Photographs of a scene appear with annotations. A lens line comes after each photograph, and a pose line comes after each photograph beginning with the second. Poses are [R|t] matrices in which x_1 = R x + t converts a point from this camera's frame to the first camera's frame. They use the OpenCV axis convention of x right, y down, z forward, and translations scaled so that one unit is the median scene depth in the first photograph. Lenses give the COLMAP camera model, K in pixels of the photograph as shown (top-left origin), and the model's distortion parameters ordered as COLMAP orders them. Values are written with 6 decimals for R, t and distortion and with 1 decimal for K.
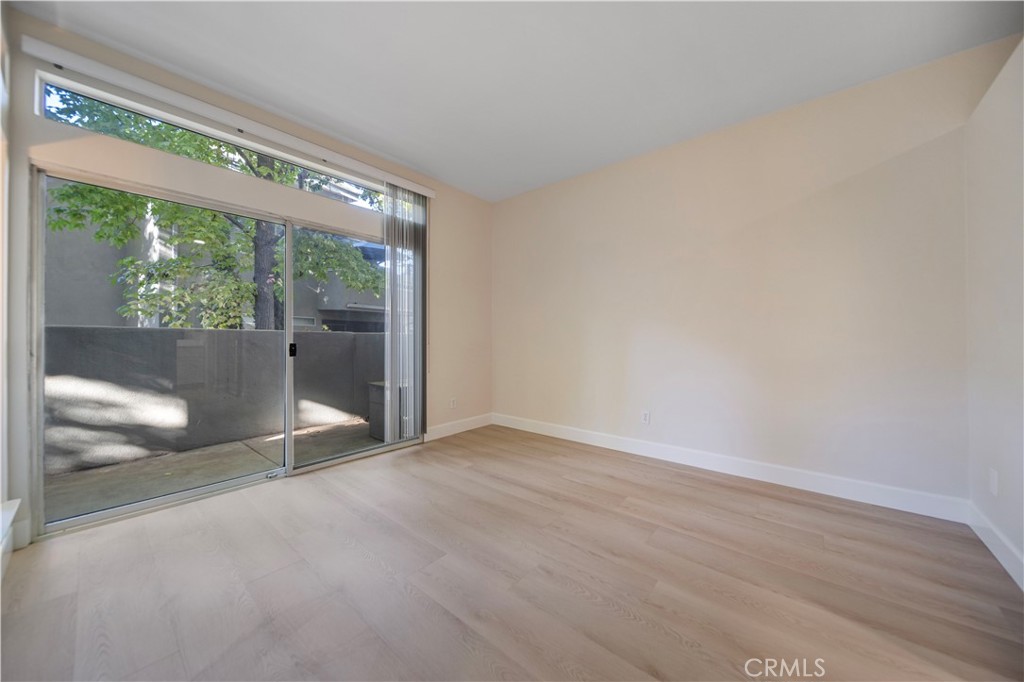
lens RADIAL K [[357.7, 0, 514.3], [0, 357.7, 338.8], [0, 0, 1]] dist [-0.001938, -0.000243]
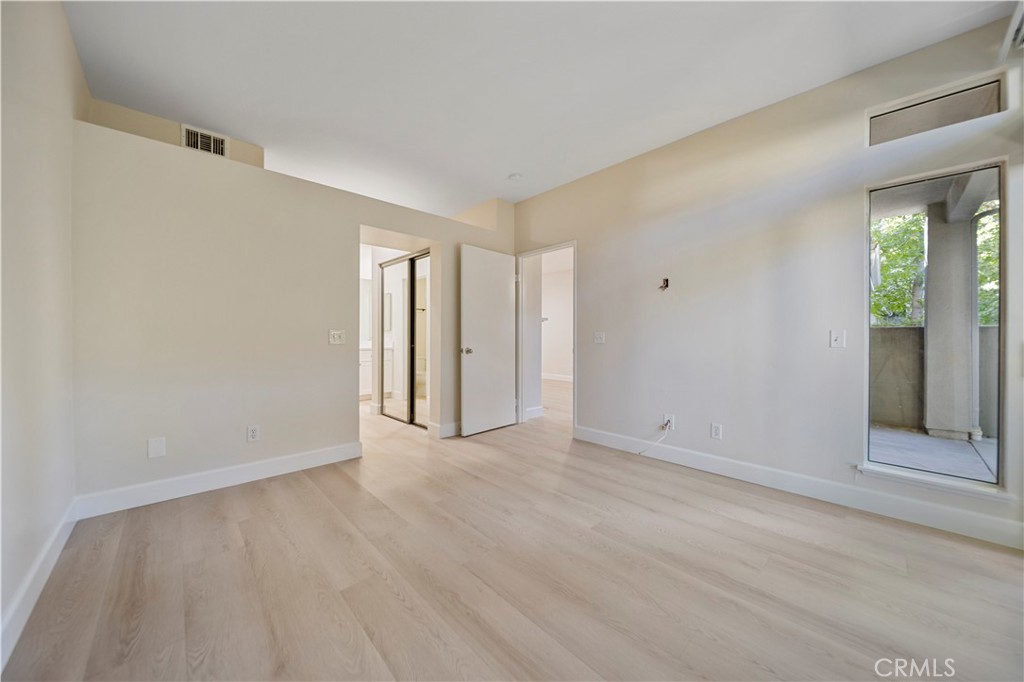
lens RADIAL K [[357.7, 0, 514.3], [0, 357.7, 338.8], [0, 0, 1]] dist [-0.001938, -0.000243]
pose [[-0.994517, -0.000796, 0.104571, -0.059777], [-0.000296, 0.999988, 0.004802, 0.001300], [-0.104574, 0.004744, -0.994506, 1.914548]]
